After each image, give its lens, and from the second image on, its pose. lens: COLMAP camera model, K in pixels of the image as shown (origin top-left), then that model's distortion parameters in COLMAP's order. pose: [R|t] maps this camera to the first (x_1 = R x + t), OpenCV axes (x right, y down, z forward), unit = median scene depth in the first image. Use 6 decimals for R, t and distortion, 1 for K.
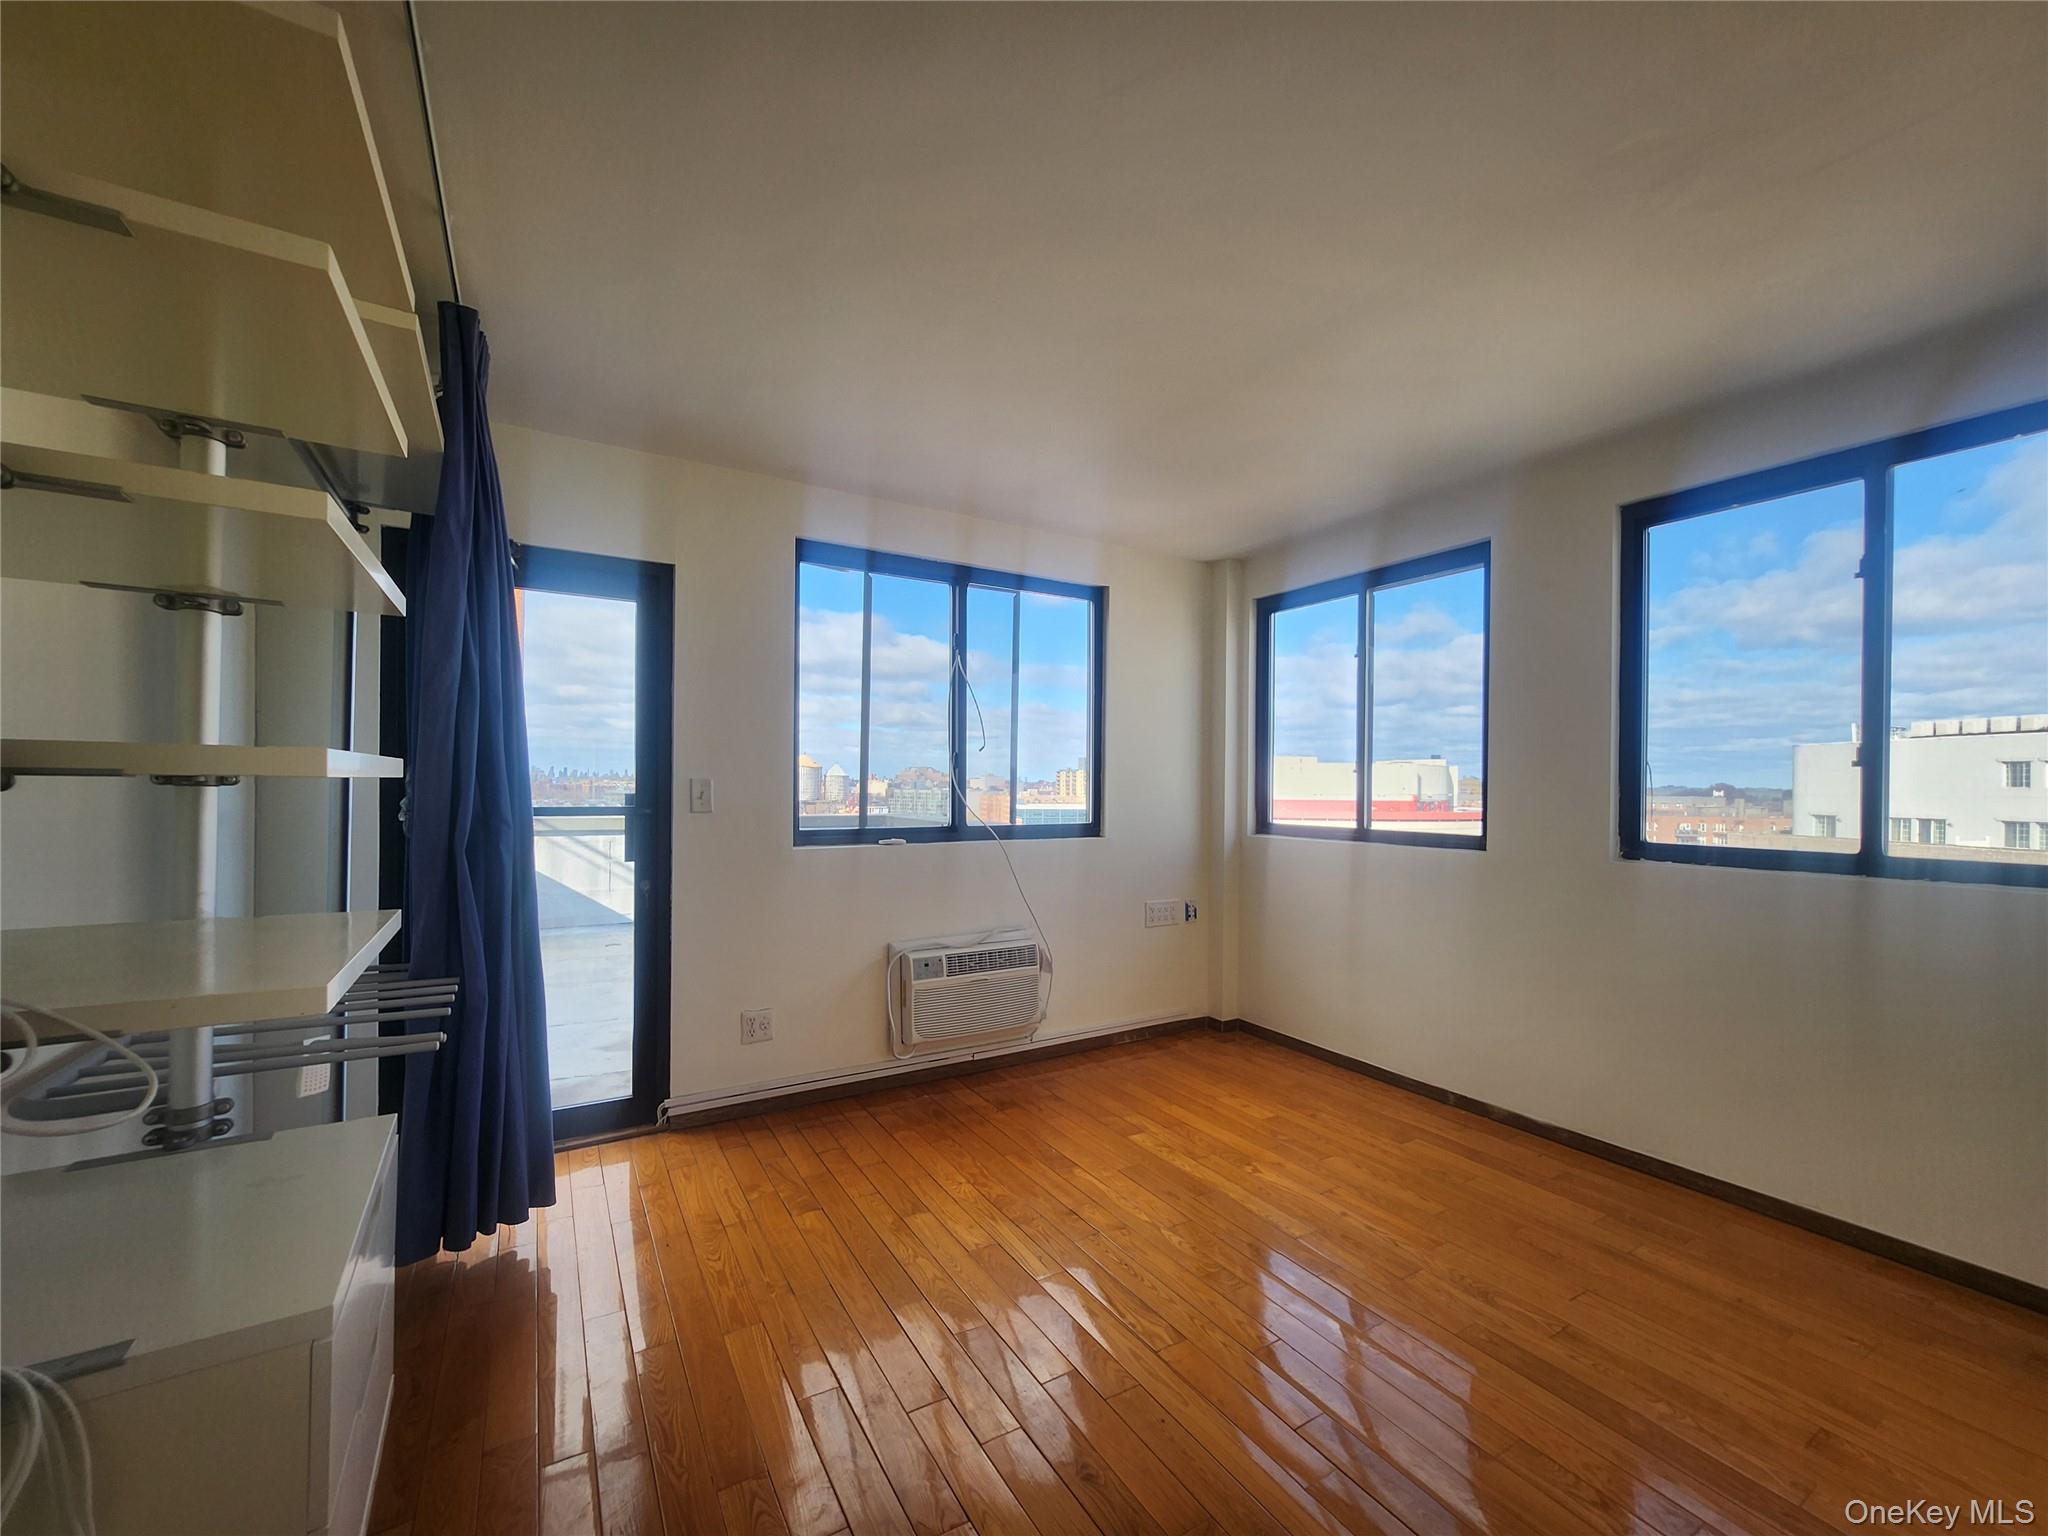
lens RADIAL K [[818.3, 0, 1010.8], [0, 818.3, 781.8], [0, 0, 1]] dist [0.000732, 0.000236]
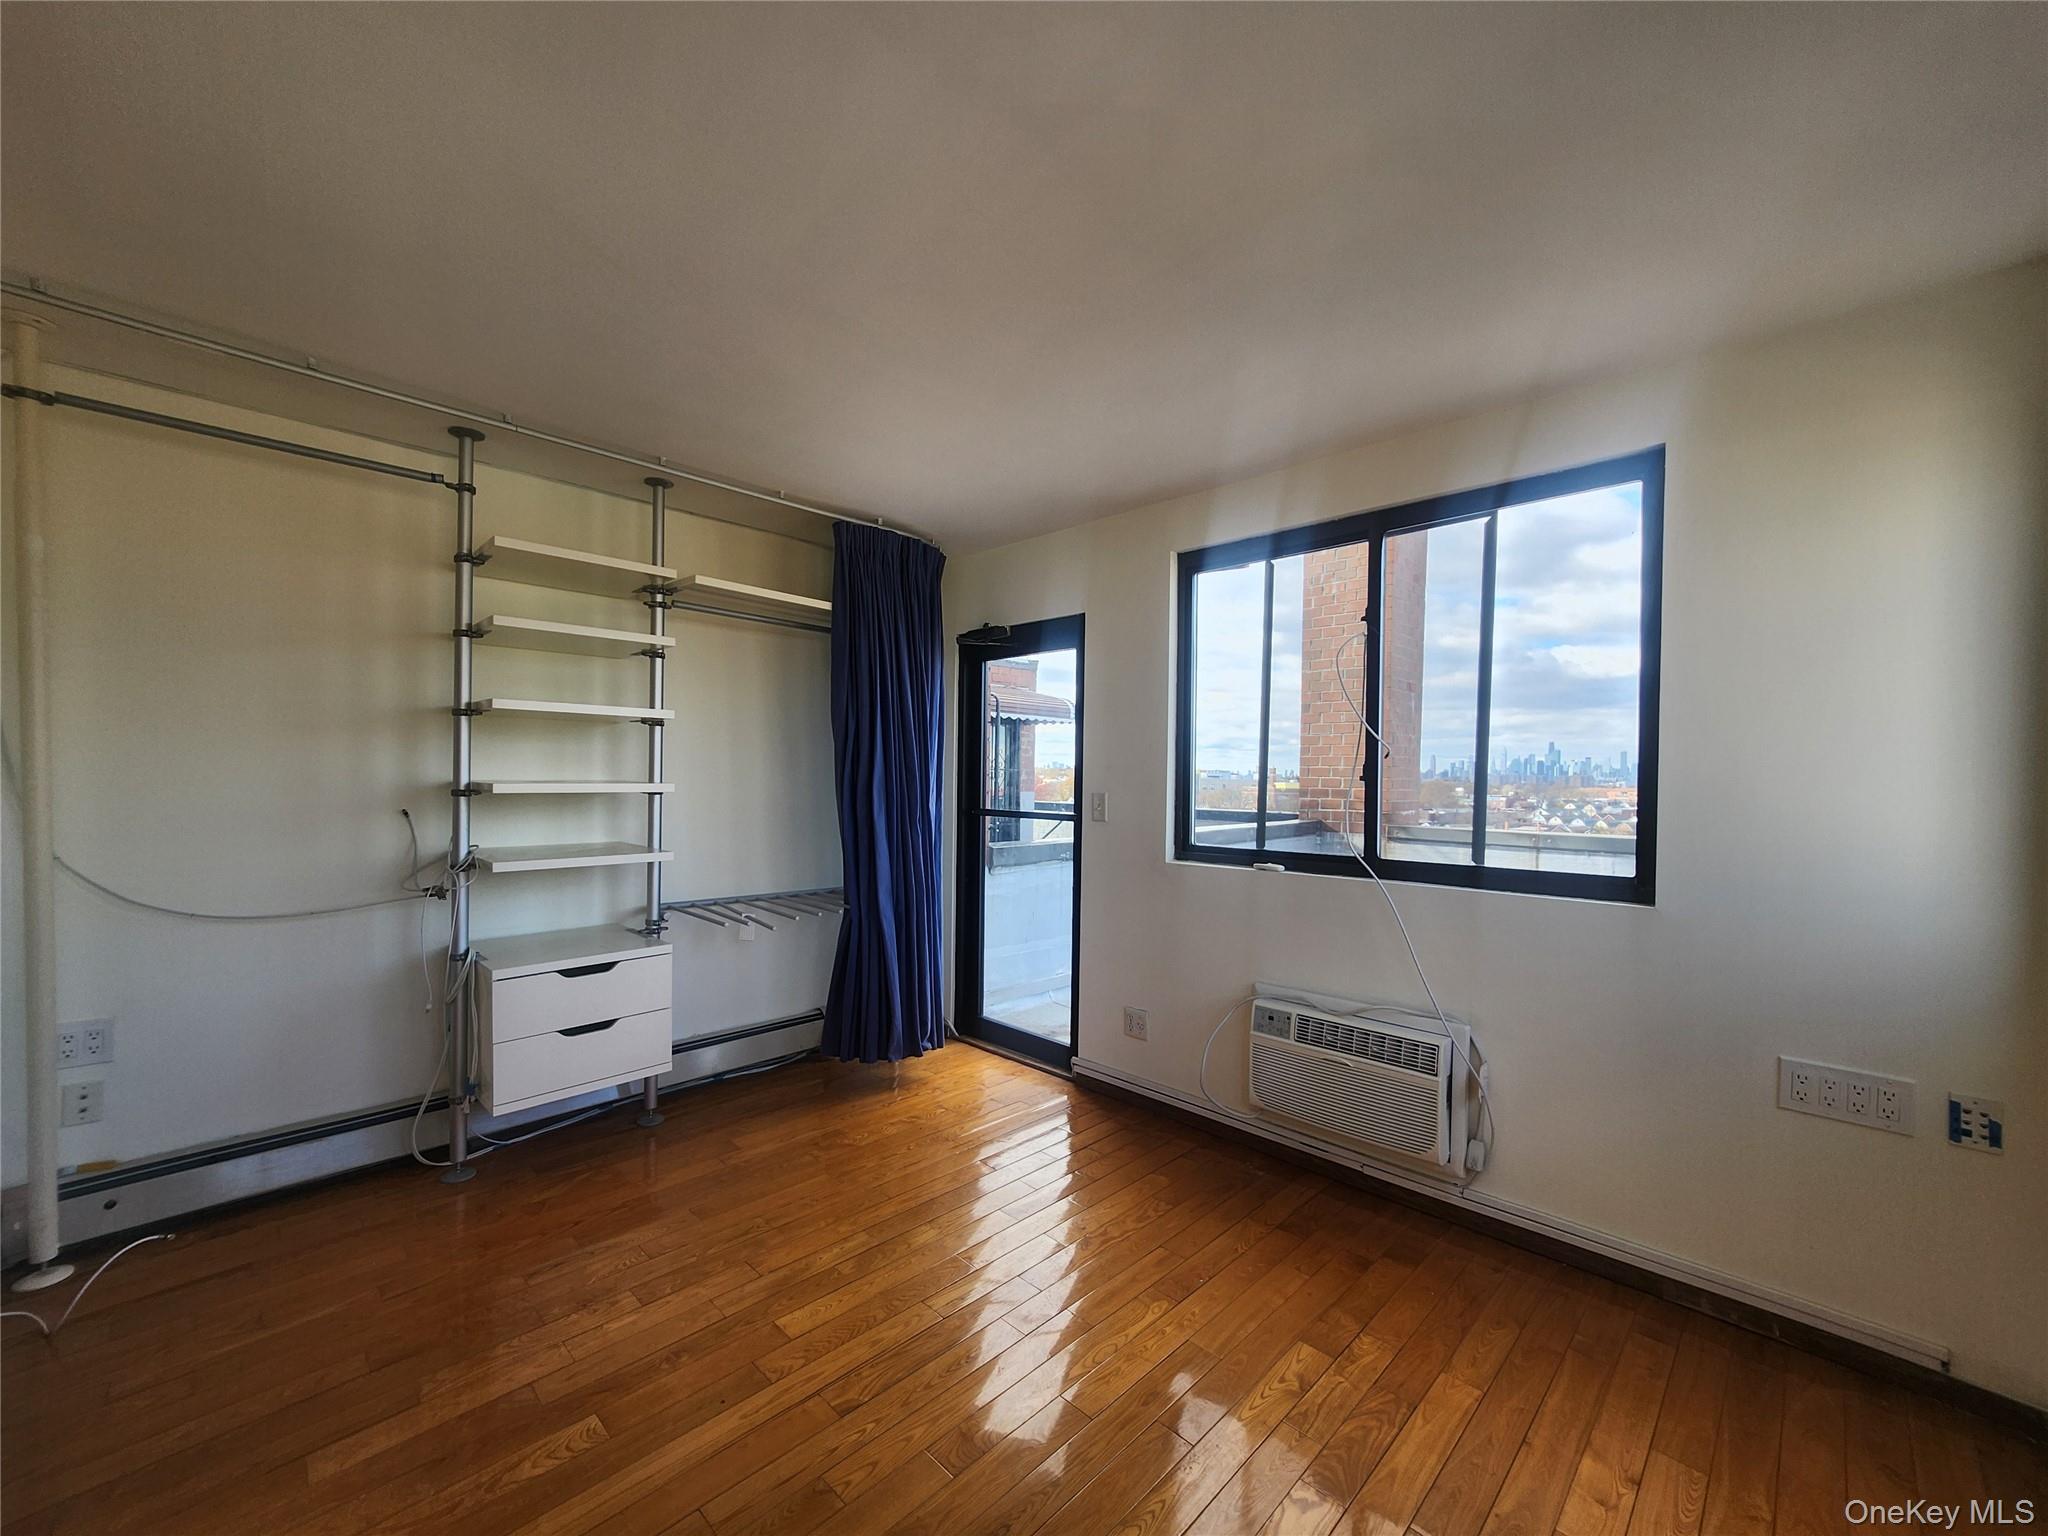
lens RADIAL K [[818.3, 0, 1010.8], [0, 818.3, 781.8], [0, 0, 1]] dist [0.000732, 0.000236]
pose [[0.249687, 0.000452, -0.968326, 0.617313], [-0.013234, 0.999908, -0.002945, -0.009797], [0.968236, 0.013550, 0.249670, 0.517387]]
